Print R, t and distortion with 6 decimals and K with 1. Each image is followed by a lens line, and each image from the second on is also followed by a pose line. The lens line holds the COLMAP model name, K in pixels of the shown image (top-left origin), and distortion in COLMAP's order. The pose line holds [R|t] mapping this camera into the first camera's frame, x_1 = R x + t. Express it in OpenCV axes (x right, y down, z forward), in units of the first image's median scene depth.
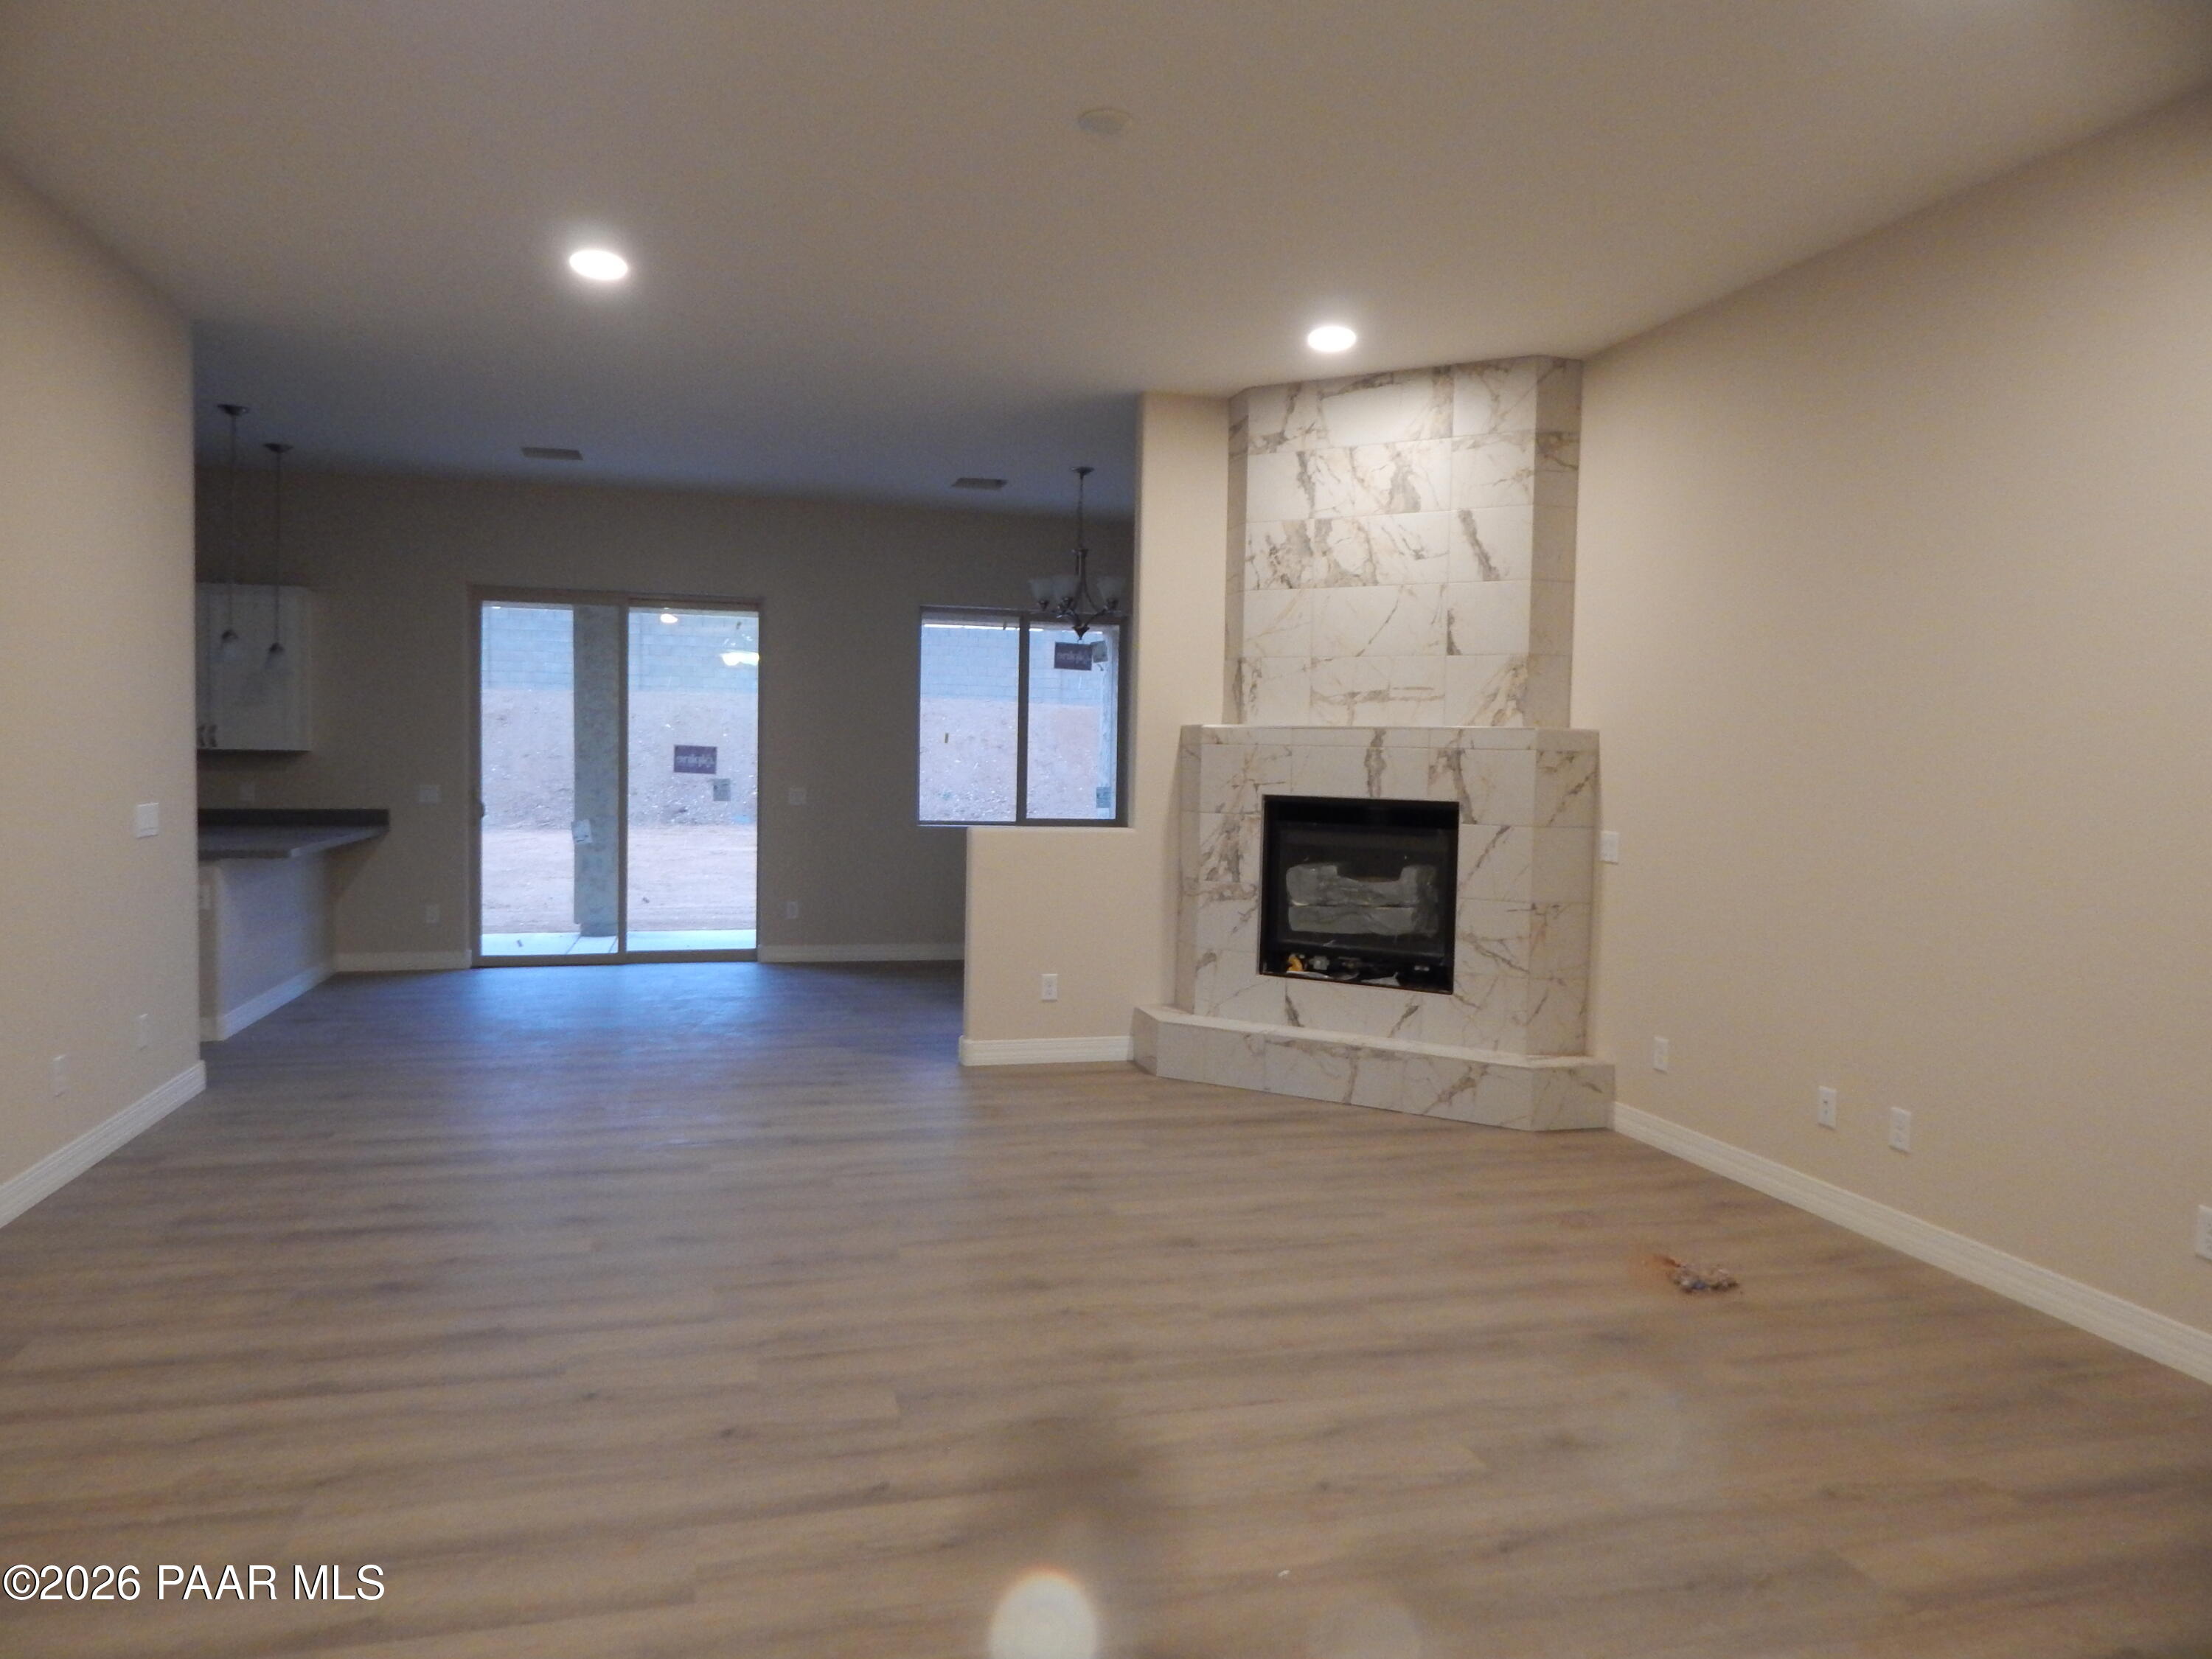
lens RADIAL K [[1475.3, 0, 1094.9], [0, 1475.3, 847.1], [0, 0, 1]] dist [0.008464, 0.003909]
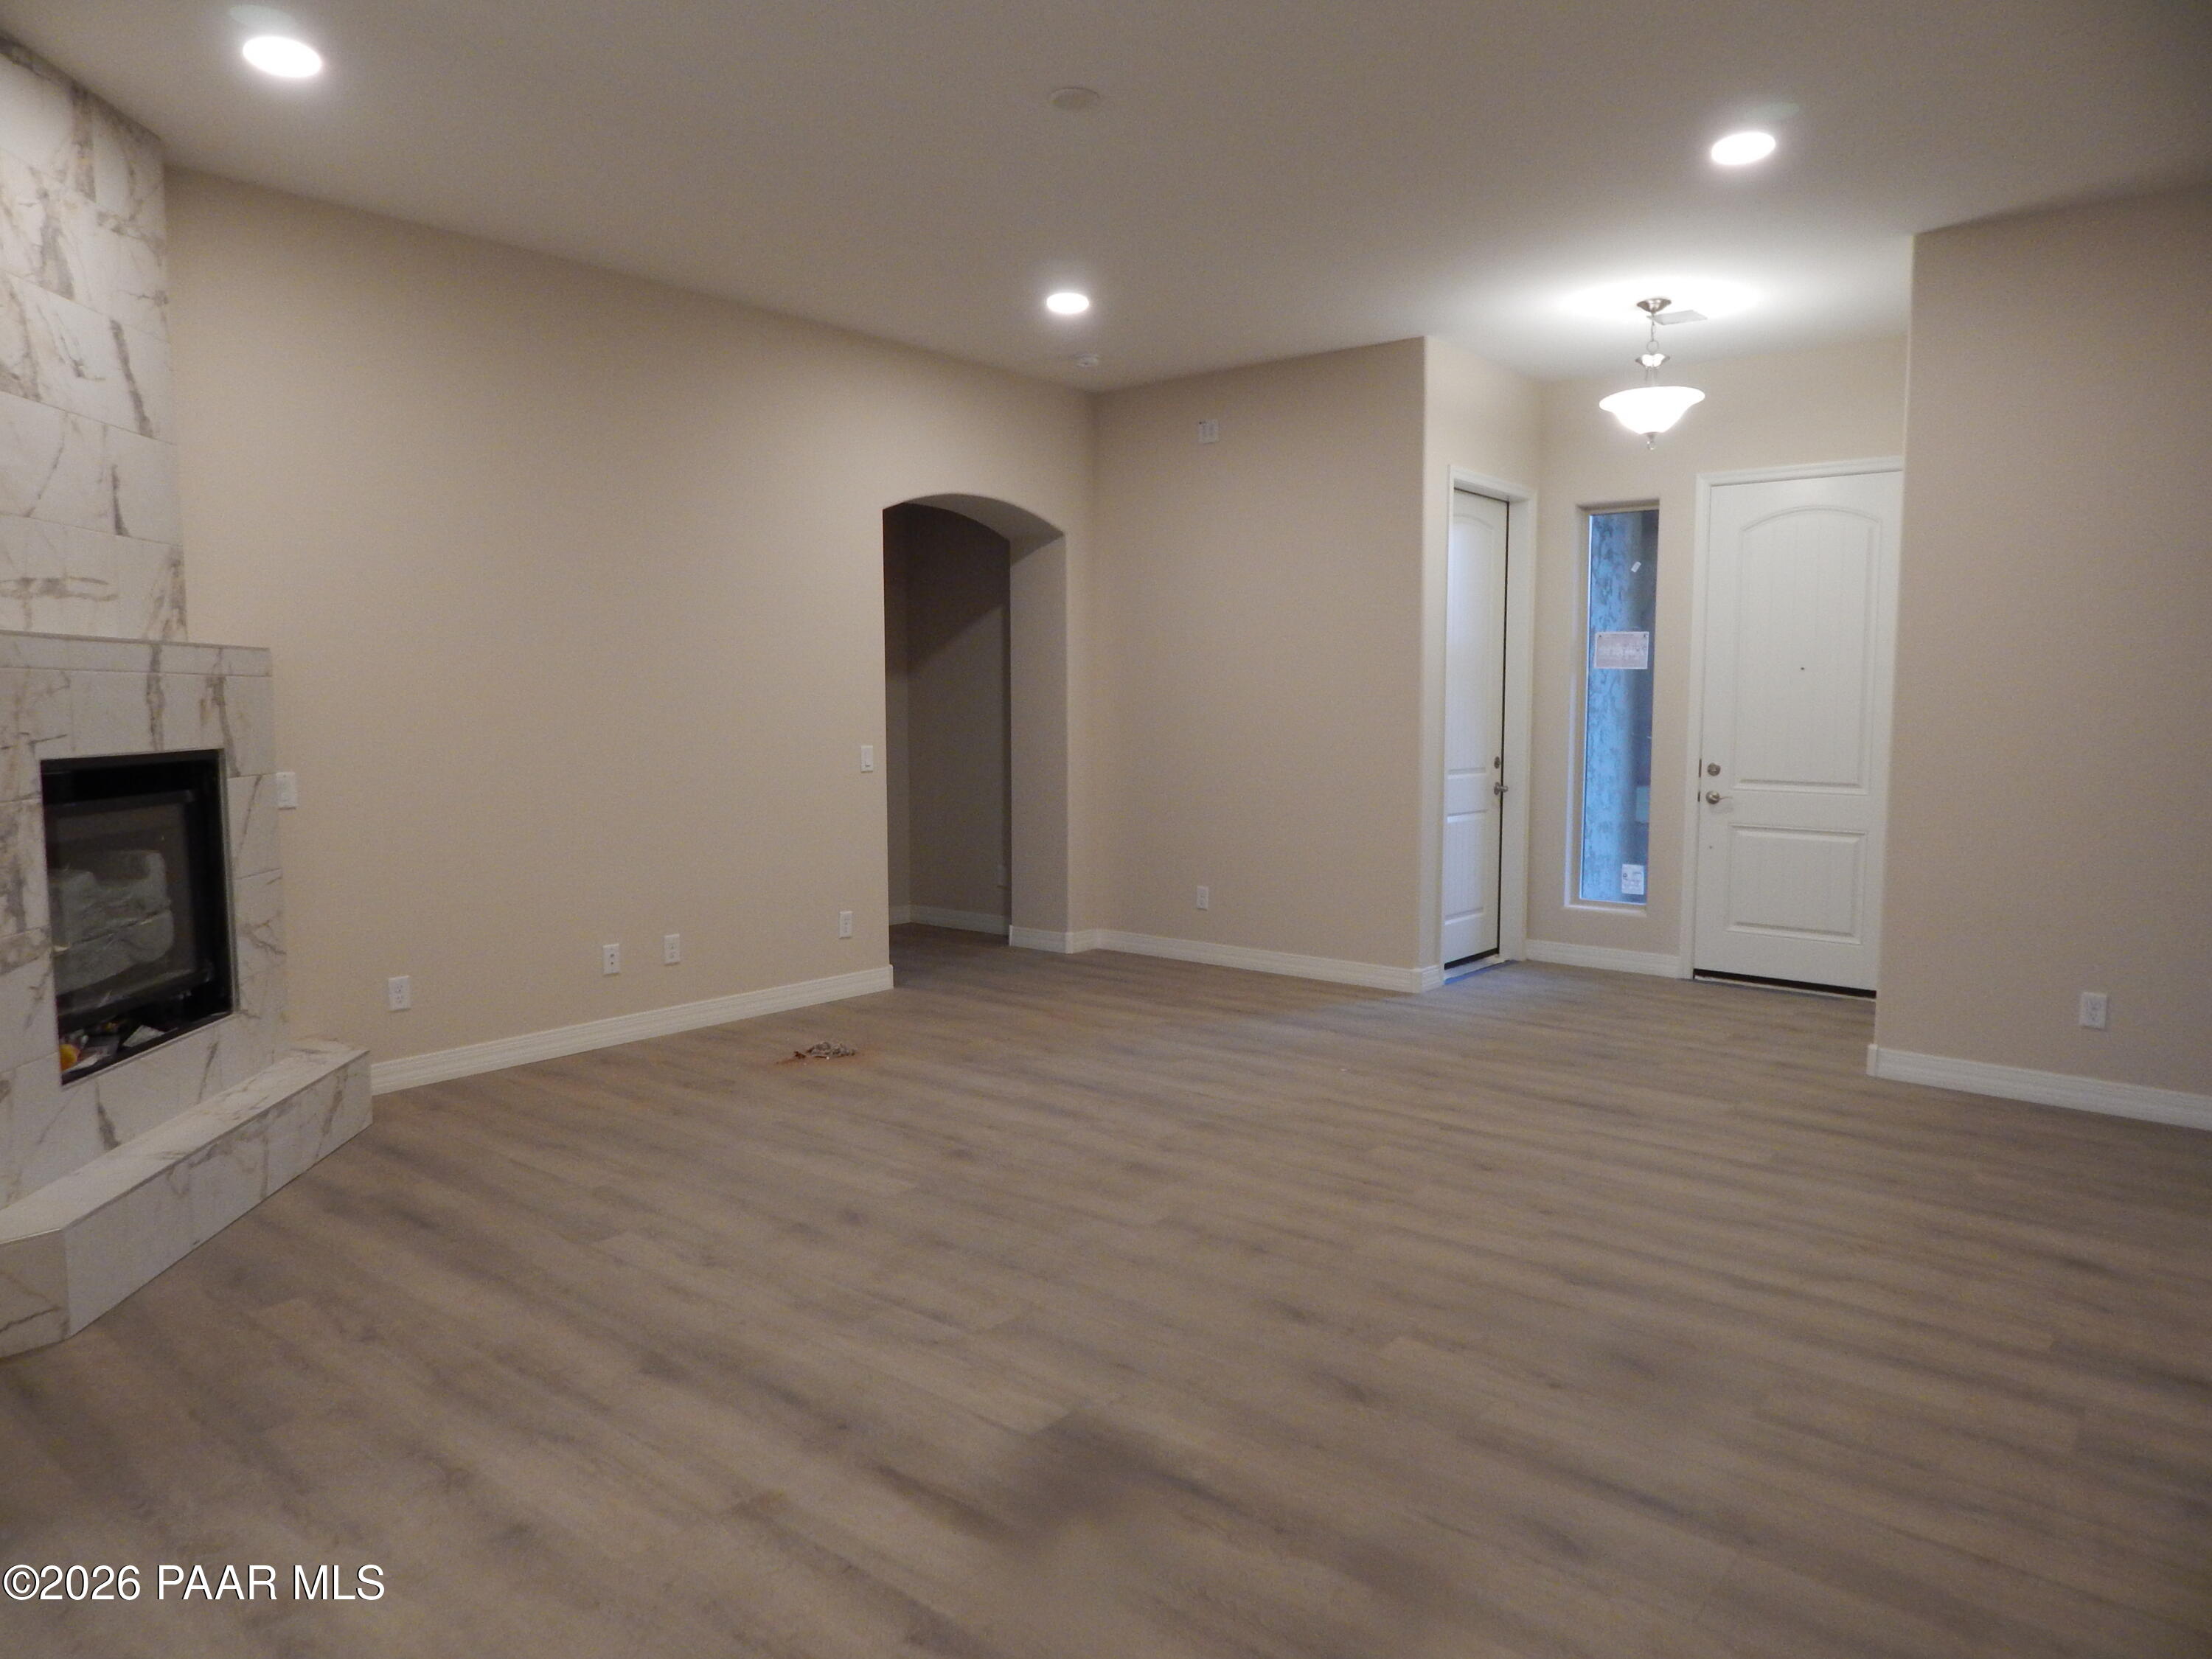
lens RADIAL K [[1475.3, 0, 1097.2], [0, 1475.3, 811.3], [0, 0, 1]] dist [0.008464, 0.003909]
pose [[-0.578878, -0.086962, 0.810764, -0.589117], [0.034744, 0.990763, 0.131075, -0.079523], [-0.814674, 0.104046, -0.570510, 1.054792]]
